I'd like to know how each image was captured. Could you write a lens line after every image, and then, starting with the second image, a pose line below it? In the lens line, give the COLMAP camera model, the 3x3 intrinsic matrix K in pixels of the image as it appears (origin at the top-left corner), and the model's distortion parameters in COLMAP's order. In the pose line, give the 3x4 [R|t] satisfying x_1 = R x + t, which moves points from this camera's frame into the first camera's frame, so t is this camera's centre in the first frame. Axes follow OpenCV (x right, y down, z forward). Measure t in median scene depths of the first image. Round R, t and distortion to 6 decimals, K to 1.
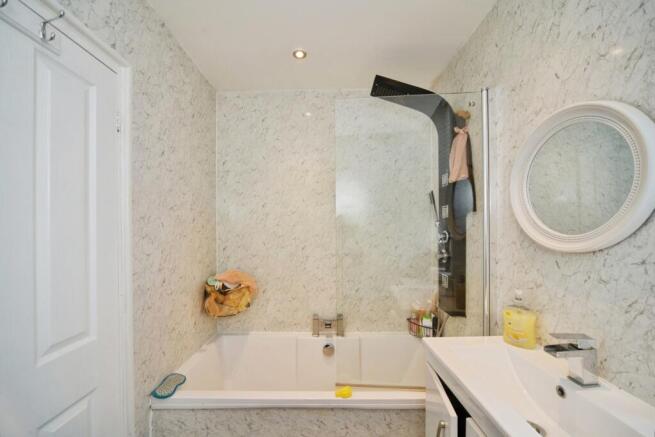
lens RADIAL K [[252.7, 0, 317.7], [0, 252.7, 226.7], [0, 0, 1]] dist [-0.002262, 0.000031]
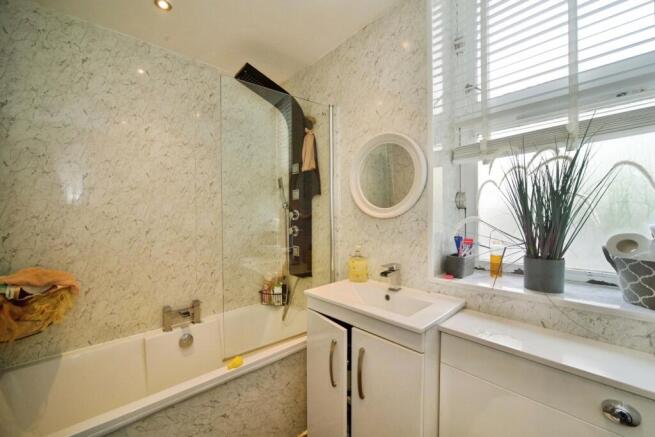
lens RADIAL K [[270.2, 0, 297.6], [0, 270.2, 217.9], [0, 0, 1]] dist [0.000844, 0.000105]
pose [[0.760512, -0.003962, 0.649311, -0.343922], [0.002683, 0.999992, 0.002960, 0.049872], [-0.649318, -0.000509, 0.760517, -0.004281]]
